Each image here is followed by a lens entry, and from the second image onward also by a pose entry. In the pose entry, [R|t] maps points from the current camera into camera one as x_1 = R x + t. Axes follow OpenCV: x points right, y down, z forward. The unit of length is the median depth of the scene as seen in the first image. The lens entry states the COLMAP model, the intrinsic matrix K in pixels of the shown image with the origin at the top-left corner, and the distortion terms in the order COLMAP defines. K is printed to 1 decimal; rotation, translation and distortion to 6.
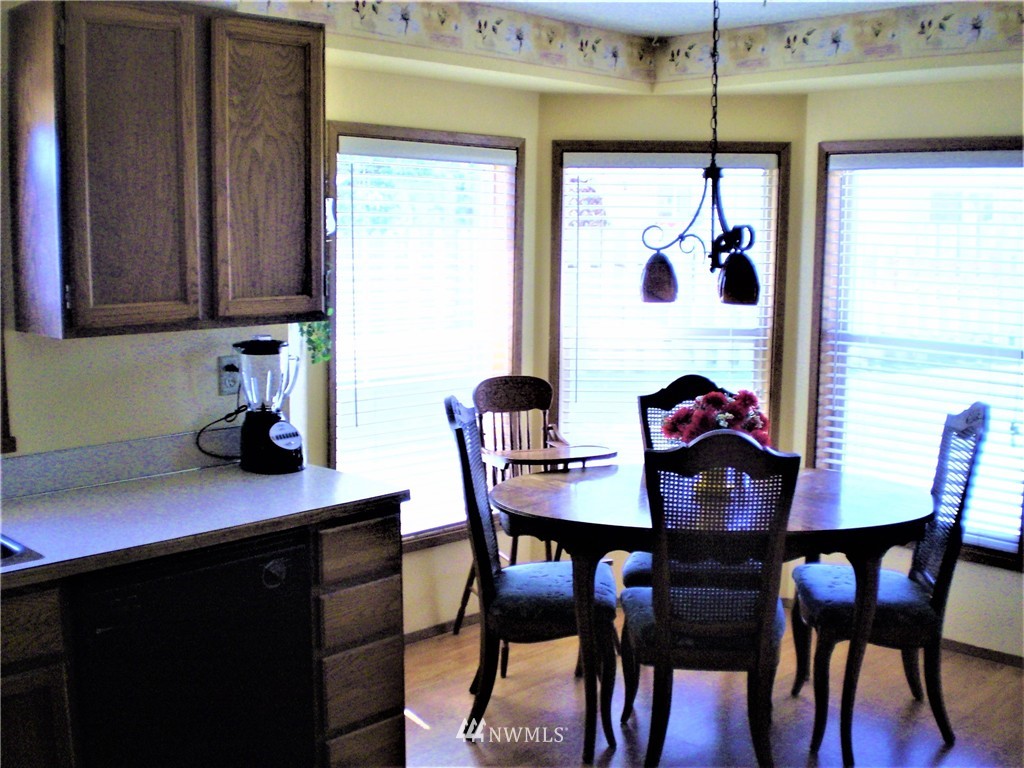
lens RADIAL K [[1147.3, 0, 511.9], [0, 1147.3, 386.3], [0, 0, 1]] dist [-0.120585, 0.000000]
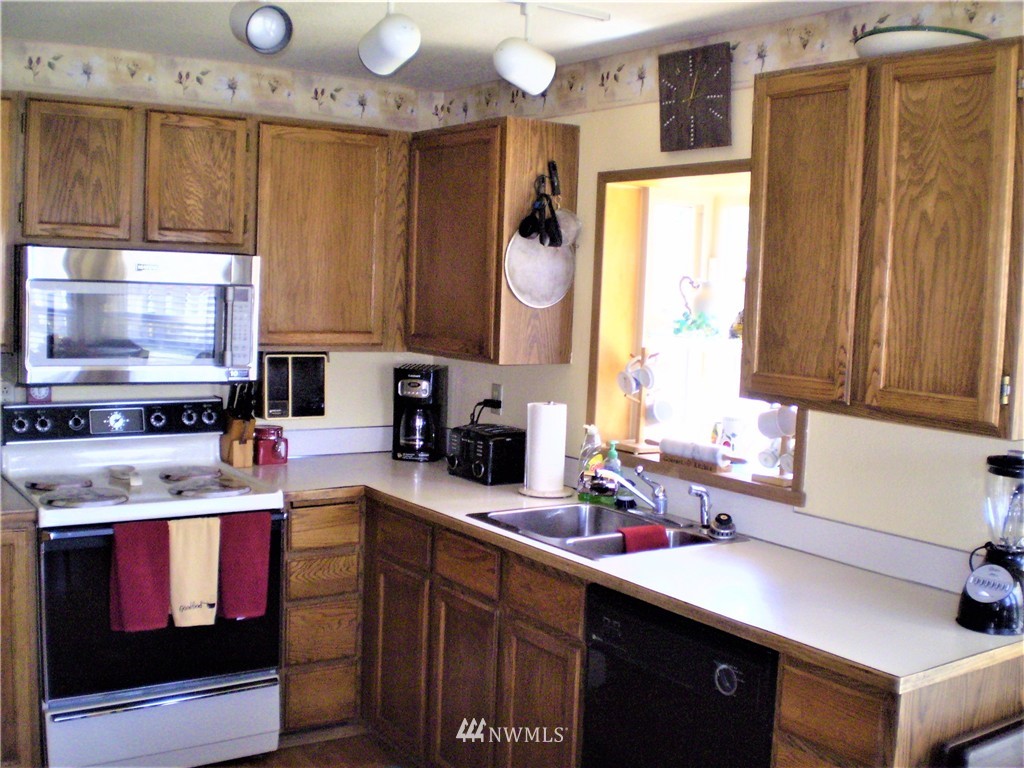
lens RADIAL K [[1147.3, 0, 514.7], [0, 1147.3, 381.9], [0, 0, 1]] dist [-0.120585, 0.000000]
pose [[-0.192403, 0.067592, -0.978985, 0.640239], [-0.181821, 0.977896, 0.103251, -0.119187], [0.964325, 0.197866, -0.175860, 0.890860]]
